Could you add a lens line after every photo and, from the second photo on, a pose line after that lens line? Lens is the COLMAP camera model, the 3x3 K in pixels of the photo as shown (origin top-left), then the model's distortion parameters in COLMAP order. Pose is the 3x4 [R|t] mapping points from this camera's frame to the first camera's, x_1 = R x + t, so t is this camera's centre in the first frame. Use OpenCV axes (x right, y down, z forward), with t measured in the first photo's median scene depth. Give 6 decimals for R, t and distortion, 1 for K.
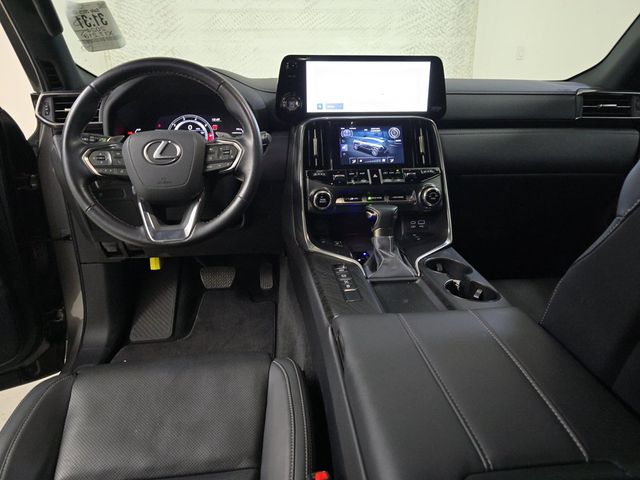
lens RADIAL K [[423.8, 0, 319.6], [0, 423.8, 228.6], [0, 0, 1]] dist [0.001795, -0.000032]
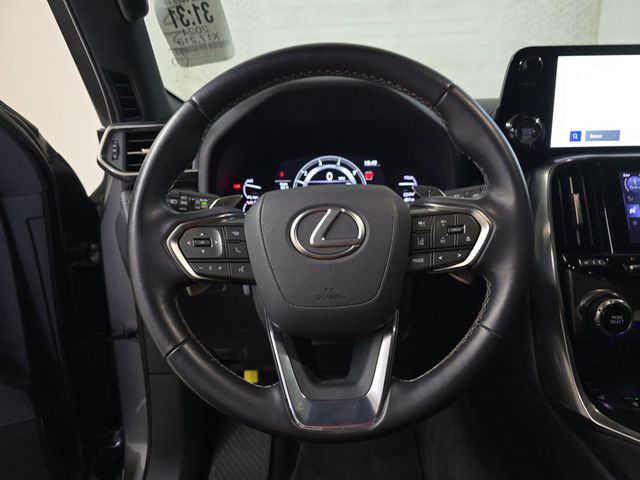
lens RADIAL K [[430.1, 0, 320.0], [0, 430.1, 218.2], [0, 0, 1]] dist [-0.004030, -0.002406]
pose [[0.990192, 0.002151, -0.139695, -0.256122], [-0.019613, 0.992121, -0.123742, -0.111037], [0.138328, 0.125268, 0.982432, 0.433483]]
